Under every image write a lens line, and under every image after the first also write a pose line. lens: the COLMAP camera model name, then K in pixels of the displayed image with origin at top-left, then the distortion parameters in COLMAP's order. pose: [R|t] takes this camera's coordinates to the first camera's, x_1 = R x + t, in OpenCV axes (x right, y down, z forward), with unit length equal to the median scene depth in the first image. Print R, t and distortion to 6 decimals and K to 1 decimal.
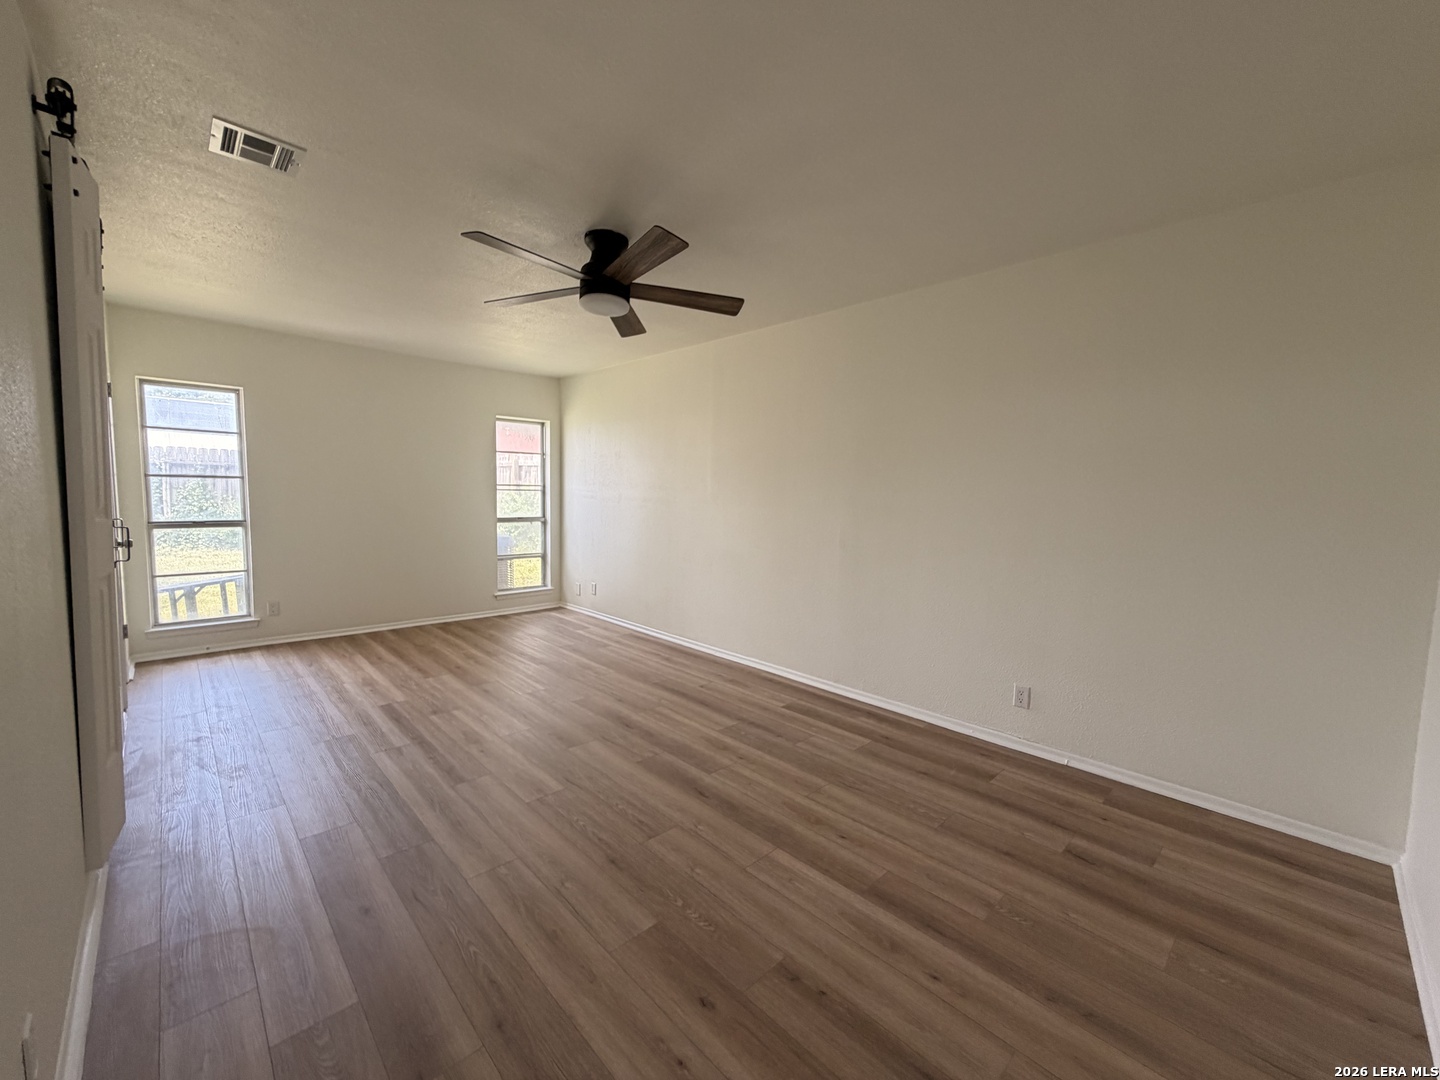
lens RADIAL K [[571.8, 0, 704.9], [0, 571.8, 538.2], [0, 0, 1]] dist [0.022664, 0.000099]
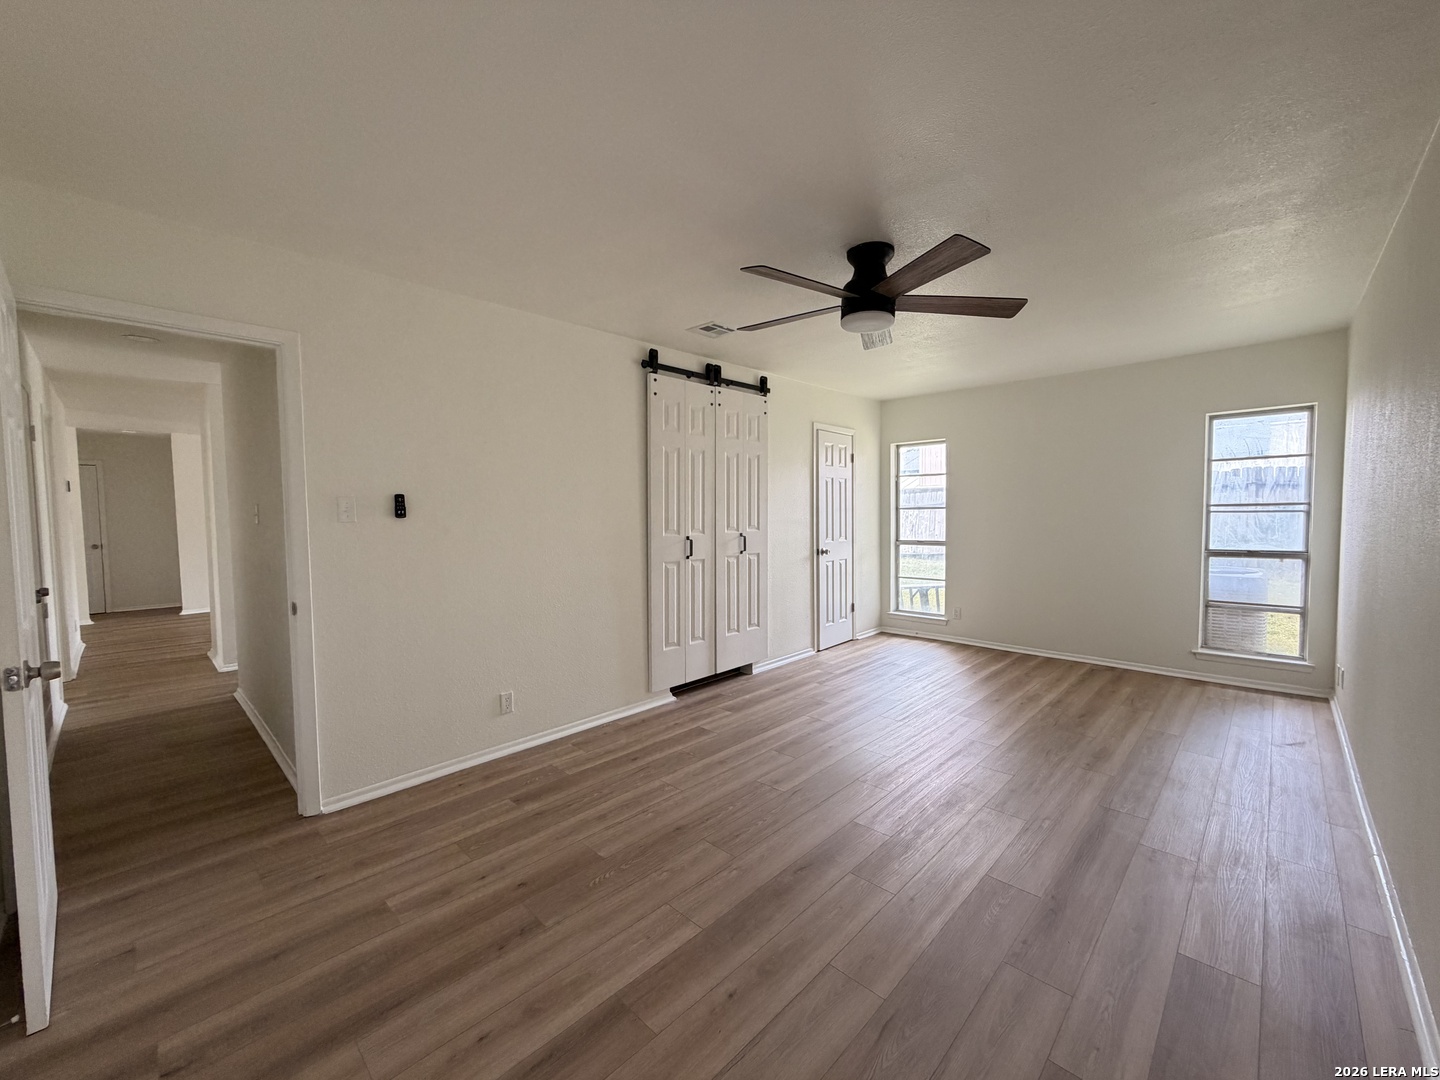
lens RADIAL K [[576.5, 0, 714.6], [0, 576.5, 539.7], [0, 0, 1]] dist [0.000800, 0.000314]
pose [[0.049787, 0.024902, -0.998449, 0.458512], [-0.071855, 0.997188, 0.021287, -0.024912], [0.996172, 0.070684, 0.051436, 0.445601]]
